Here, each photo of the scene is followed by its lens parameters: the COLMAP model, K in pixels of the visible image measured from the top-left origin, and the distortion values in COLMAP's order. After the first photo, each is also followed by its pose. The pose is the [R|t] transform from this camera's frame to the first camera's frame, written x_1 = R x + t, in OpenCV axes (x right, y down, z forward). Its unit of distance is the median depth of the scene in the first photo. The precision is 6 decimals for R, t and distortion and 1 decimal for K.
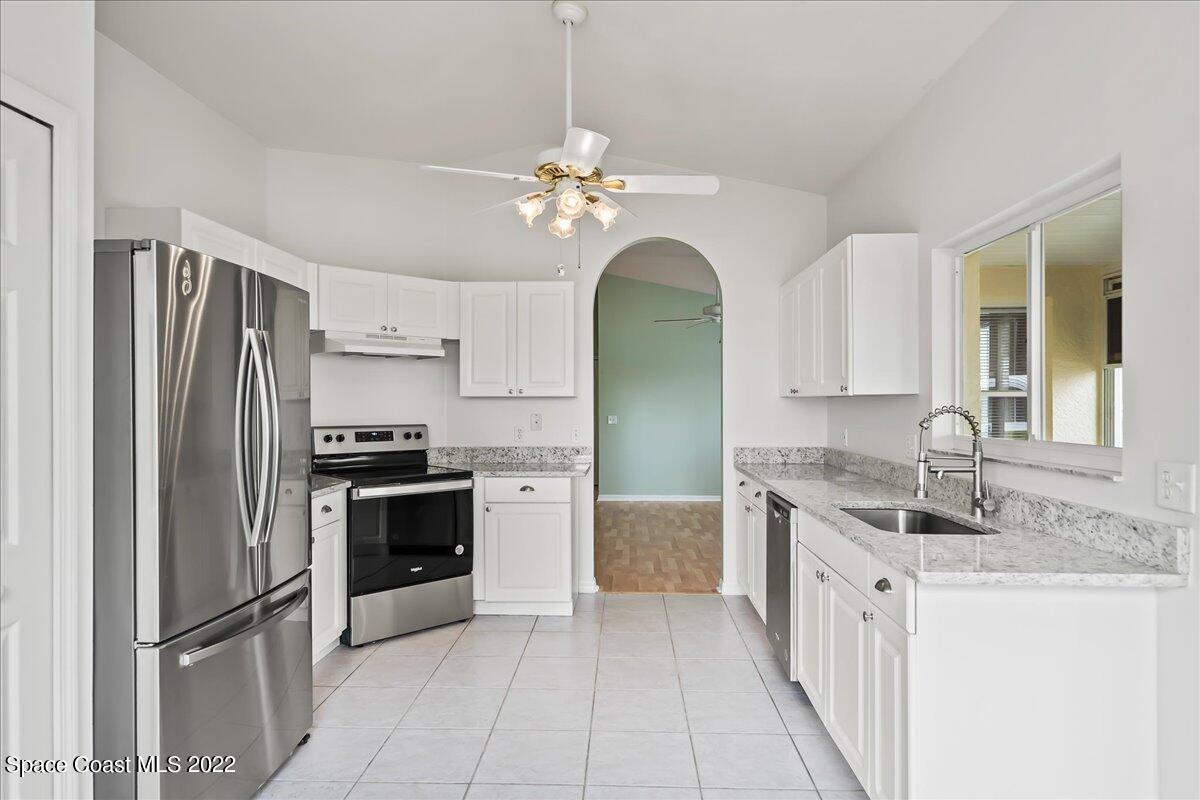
lens RADIAL K [[700.4, 0, 602.7], [0, 700.4, 401.2], [0, 0, 1]] dist [-0.001284, 0.000651]
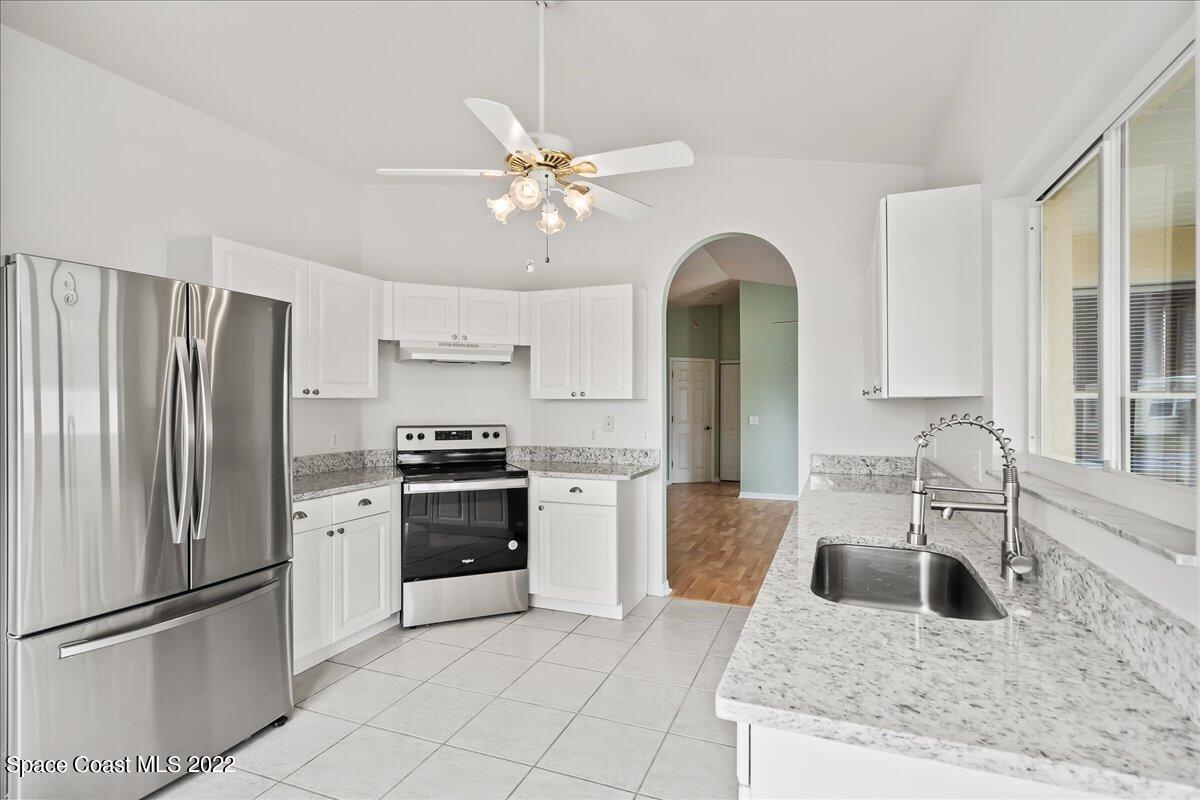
lens RADIAL K [[595.4, 0, 599.2], [0, 595.4, 401.1], [0, 0, 1]] dist [-0.002451, -0.000435]
pose [[0.941558, 0.000322, -0.336850, 0.216611], [-0.000646, 0.999999, -0.000853, -0.003243], [0.336849, 0.001021, 0.941558, 0.199932]]
